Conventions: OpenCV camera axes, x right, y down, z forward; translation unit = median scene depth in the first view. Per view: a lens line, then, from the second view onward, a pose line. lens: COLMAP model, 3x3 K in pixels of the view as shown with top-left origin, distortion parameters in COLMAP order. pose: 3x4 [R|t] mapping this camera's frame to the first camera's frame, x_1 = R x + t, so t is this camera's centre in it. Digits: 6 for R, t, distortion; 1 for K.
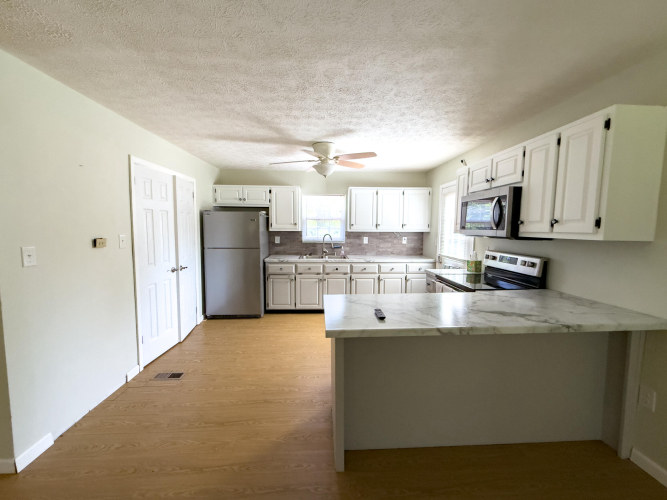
lens RADIAL K [[273.8, 0, 332.2], [0, 273.8, 249.5], [0, 0, 1]] dist [-0.000257, 0.000490]
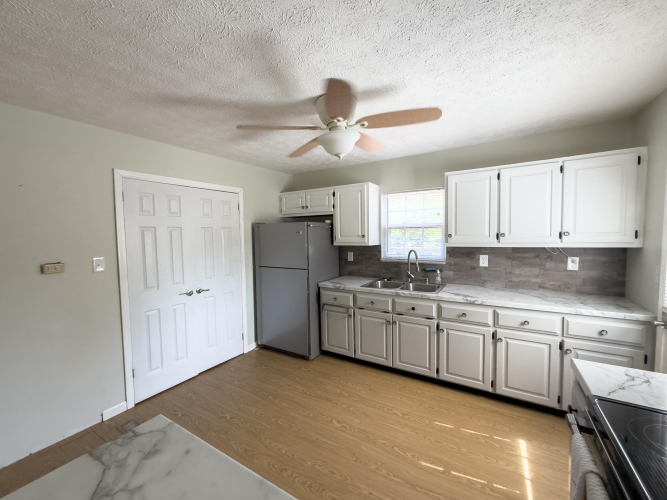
lens RADIAL K [[273.8, 0, 332.2], [0, 273.8, 249.5], [0, 0, 1]] dist [-0.000257, 0.000490]
pose [[0.822618, 0.010519, -0.568498, 0.211315], [-0.023417, 0.999607, -0.015389, -0.046477], [0.568112, 0.025972, 0.822541, 0.382114]]
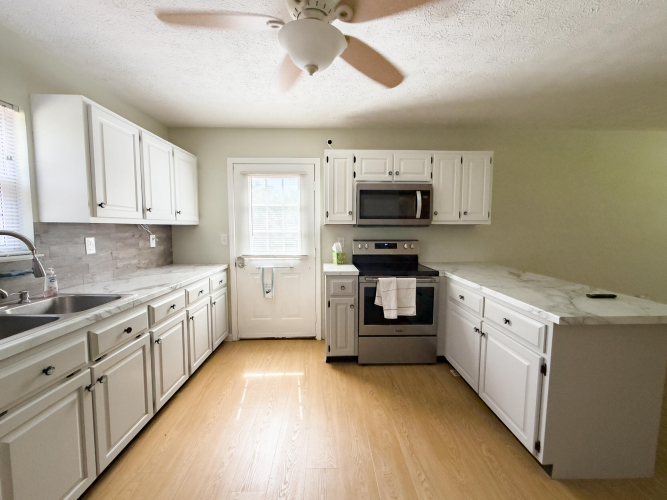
lens RADIAL K [[273.8, 0, 332.2], [0, 273.8, 249.5], [0, 0, 1]] dist [-0.000257, 0.000490]
pose [[0.022425, -0.084875, 0.996139, -0.307957], [0.080455, 0.993311, 0.082823, -0.036922], [-0.996506, 0.078287, 0.029104, 0.713351]]
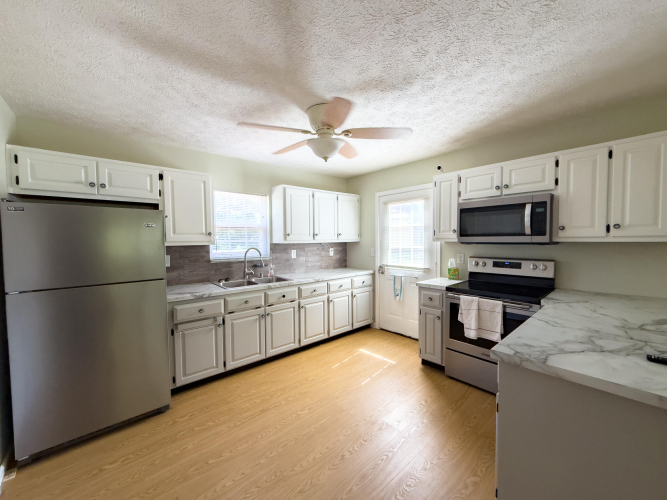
lens RADIAL K [[267.3, 0, 331.7], [0, 267.3, 249.4], [0, 0, 1]] dist [-0.000464, 0.000224]
pose [[0.783138, -0.040178, 0.620548, -0.306958], [0.066771, 0.997574, -0.019677, -0.027534], [-0.618253, 0.056844, 0.783921, 0.364334]]
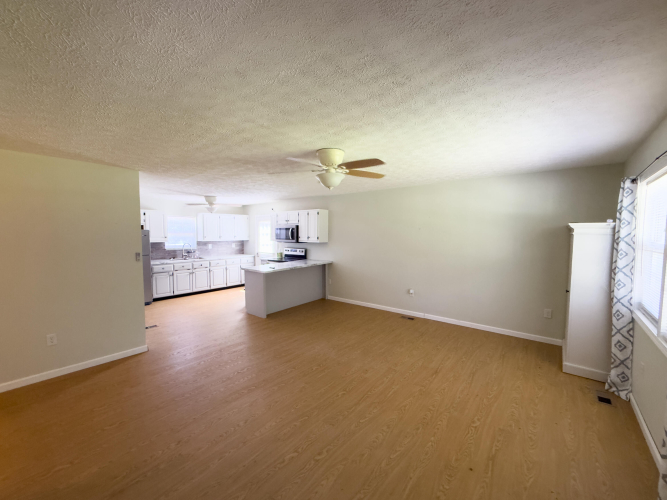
lens RADIAL K [[273.8, 0, 332.2], [0, 273.8, 249.5], [0, 0, 1]] dist [-0.000257, 0.000490]
pose [[0.671186, -0.053558, 0.739352, -0.635035], [0.065368, 0.997777, 0.012937, 0.009835], [-0.738401, 0.039647, 0.673195, -0.629743]]
